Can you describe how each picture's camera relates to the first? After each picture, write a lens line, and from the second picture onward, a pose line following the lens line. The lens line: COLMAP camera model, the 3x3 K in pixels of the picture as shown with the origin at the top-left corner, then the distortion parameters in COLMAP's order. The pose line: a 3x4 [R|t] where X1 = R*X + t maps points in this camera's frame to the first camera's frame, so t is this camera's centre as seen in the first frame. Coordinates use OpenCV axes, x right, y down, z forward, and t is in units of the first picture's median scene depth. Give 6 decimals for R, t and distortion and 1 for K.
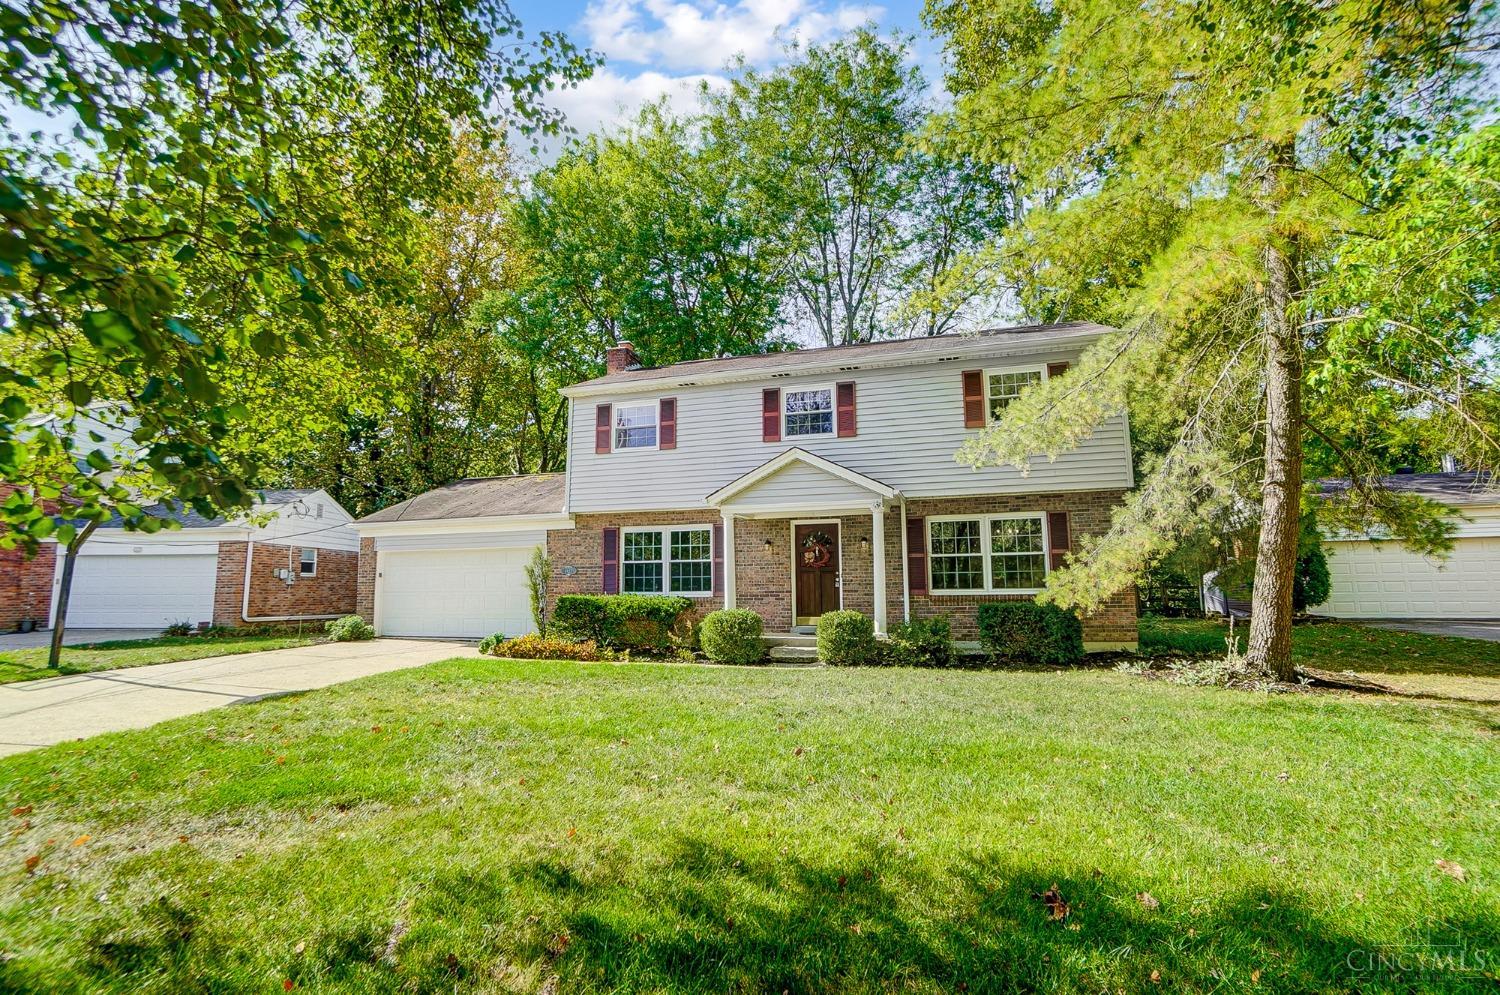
lens RADIAL K [[668.1, 0, 741.6], [0, 668.1, 495.4], [0, 0, 1]] dist [-0.069680, 0.023190]
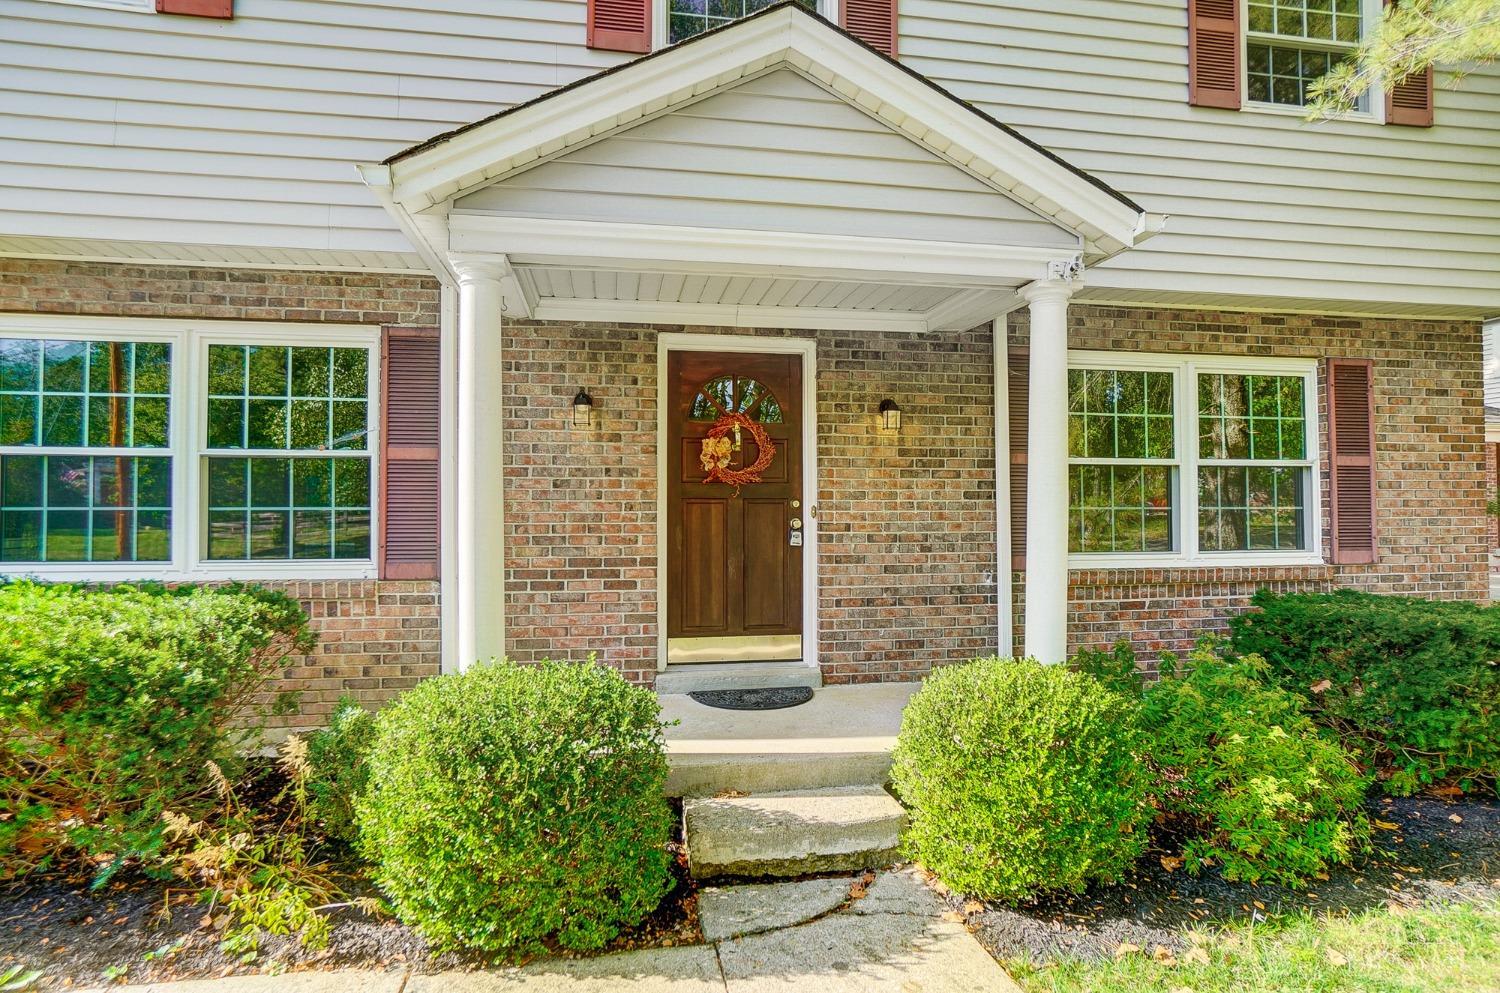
lens RADIAL K [[819.3, 0, 750.0], [0, 819.3, 496.5], [0, 0, 1]] dist [-0.019562, 0.000230]
pose [[0.896186, 0.014968, 0.443426, -0.057081], [-0.067646, 0.992356, 0.103218, 0.071012], [-0.438491, -0.122499, 0.890348, 0.636003]]
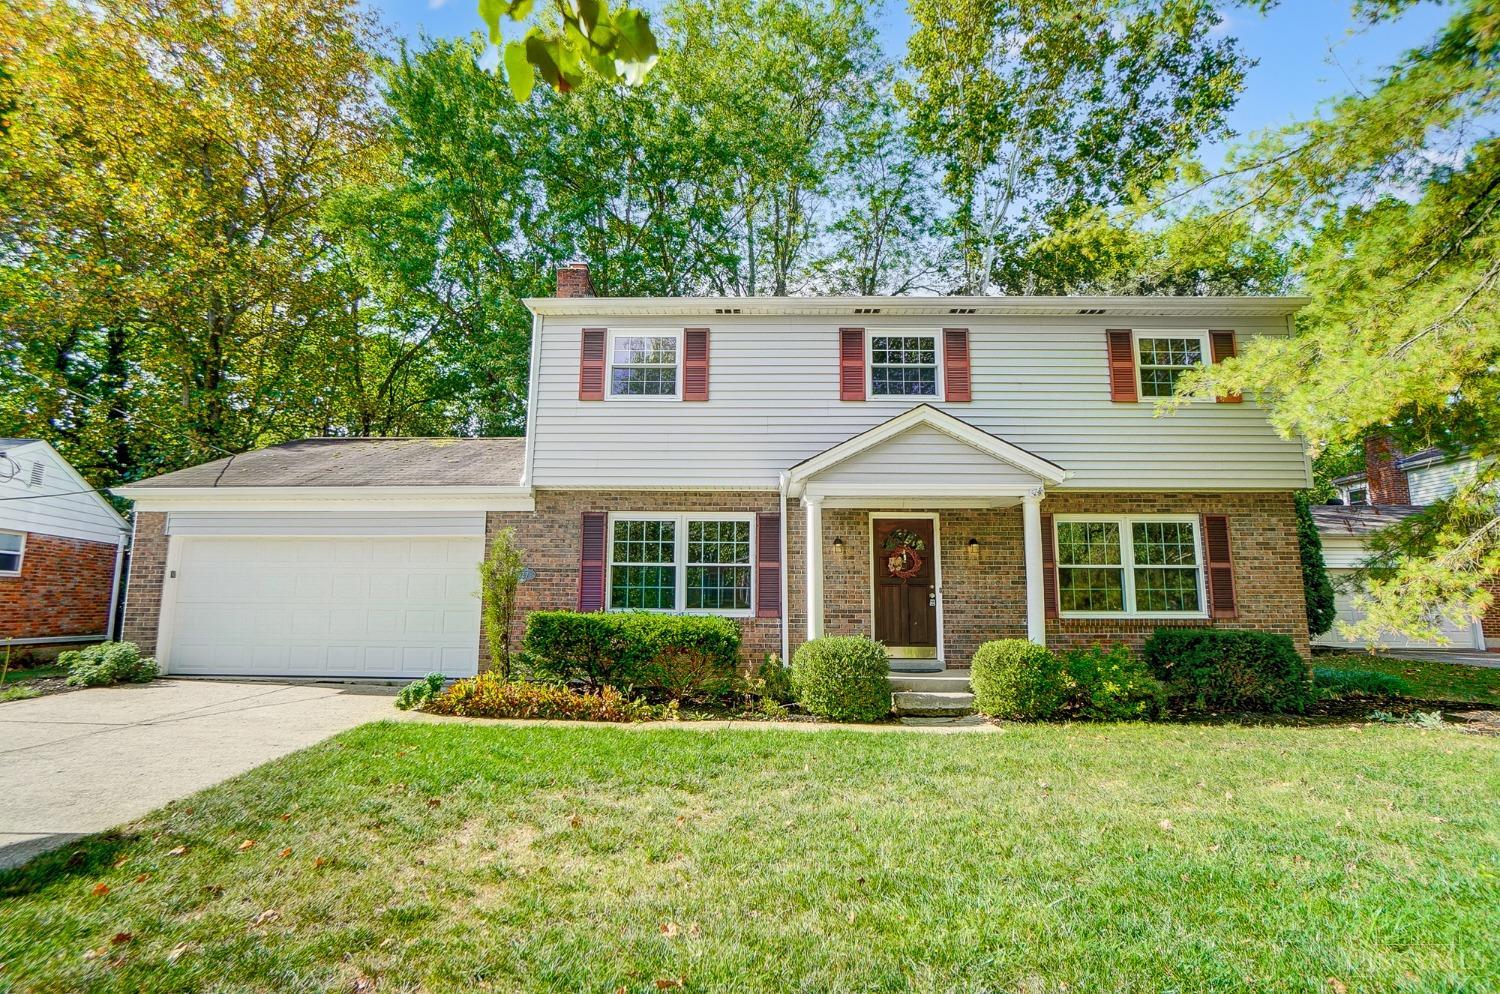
lens RADIAL K [[708.6, 0, 750.0], [0, 708.6, 497.0], [0, 0, 1]] dist [-0.047474, 0.019564]
pose [[0.965837, 0.055629, 0.253109, -0.247063], [-0.051665, 0.998416, -0.022287, 0.044926], [-0.253947, 0.008449, 0.967181, 0.294790]]
